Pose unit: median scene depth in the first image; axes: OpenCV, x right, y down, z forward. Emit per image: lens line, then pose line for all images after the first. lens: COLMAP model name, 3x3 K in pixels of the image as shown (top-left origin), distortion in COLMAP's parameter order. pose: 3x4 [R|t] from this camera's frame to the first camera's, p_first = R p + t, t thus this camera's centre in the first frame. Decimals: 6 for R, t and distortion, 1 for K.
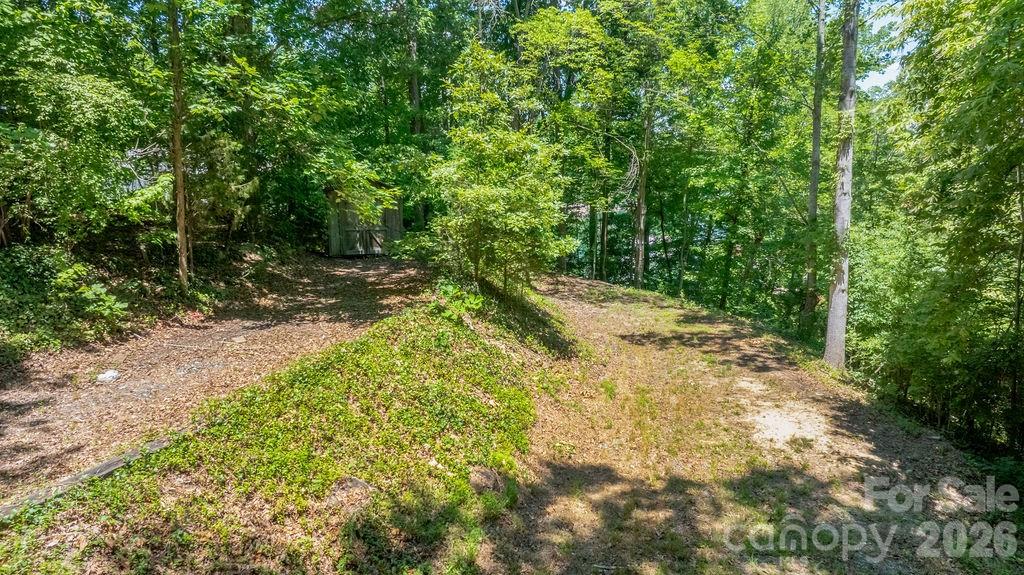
lens RADIAL K [[721.6, 0, 507.2], [0, 721.6, 284.2], [0, 0, 1]] dist [-0.039894, 0.035674]
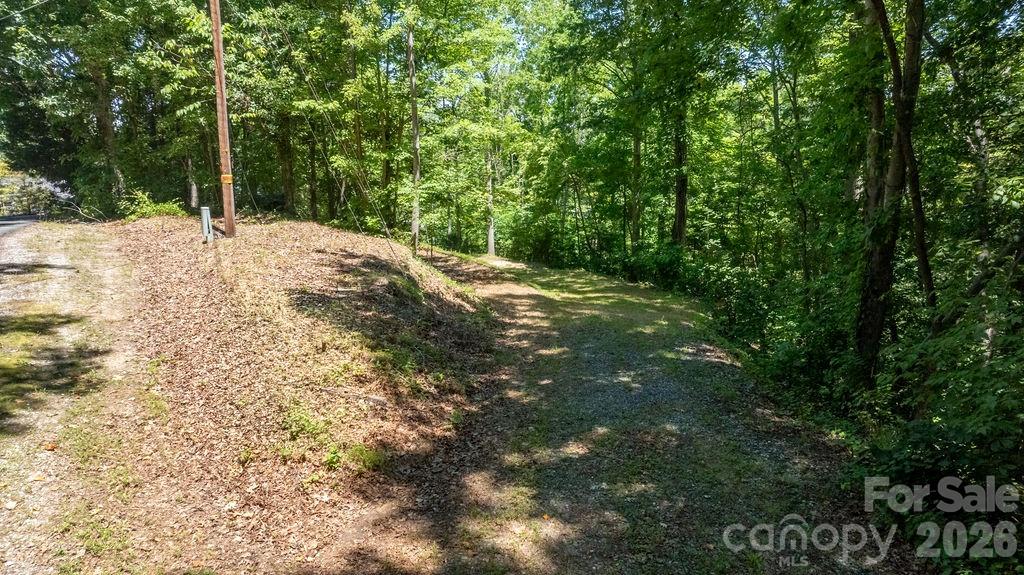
lens RADIAL K [[721.6, 0, 511.7], [0, 721.6, 295.7], [0, 0, 1]] dist [-0.039894, 0.035674]
pose [[0.752328, -0.120234, 0.647724, -0.980090], [0.118076, 0.991893, 0.046975, 0.107598], [-0.648121, 0.041140, 0.760425, -0.880611]]
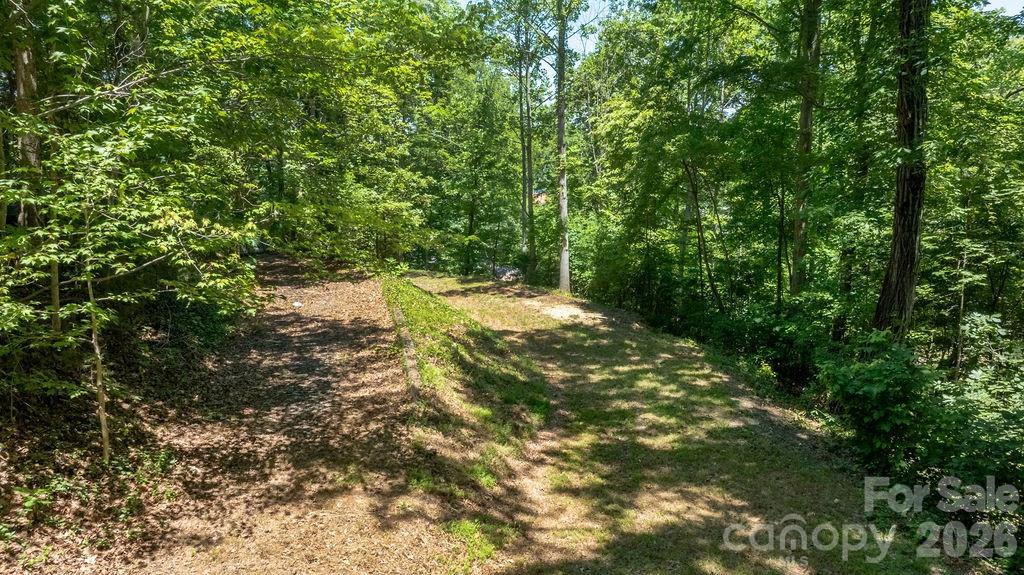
lens RADIAL K [[721.6, 0, 512.2], [0, 721.6, 289.7], [0, 0, 1]] dist [-0.039894, 0.035674]
pose [[0.877013, -0.088148, 0.472312, -0.390150], [0.088874, 0.995825, 0.020826, 0.042158], [-0.472176, 0.023712, 0.881185, -0.414680]]
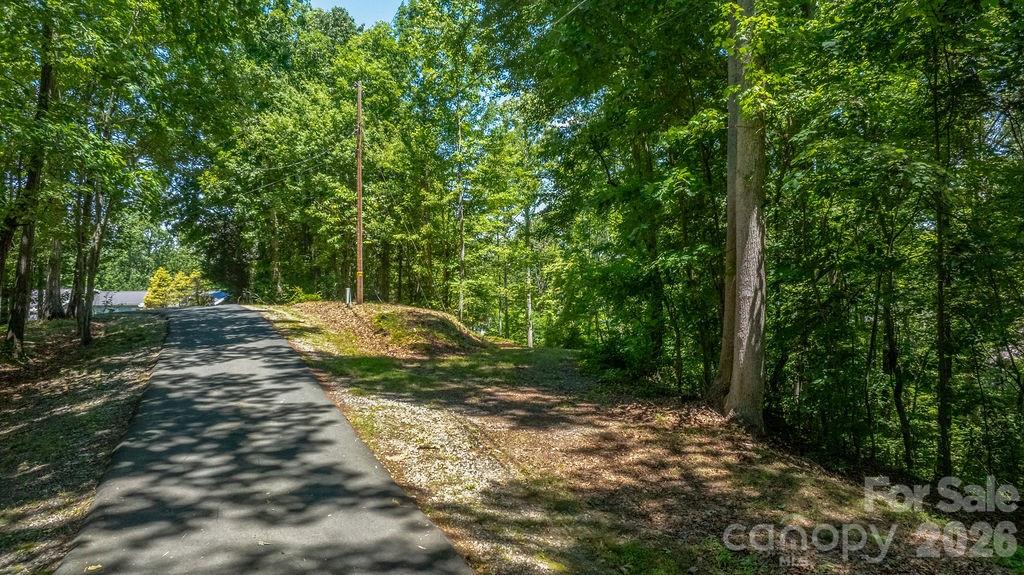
lens RADIAL K [[721.6, 0, 513.6], [0, 721.6, 287.4], [0, 0, 1]] dist [-0.039894, 0.035674]
pose [[0.812285, 0.006727, 0.583222, -1.273779], [0.102327, 0.982781, -0.153851, 0.256456], [-0.574215, 0.184650, 0.797610, -1.407306]]
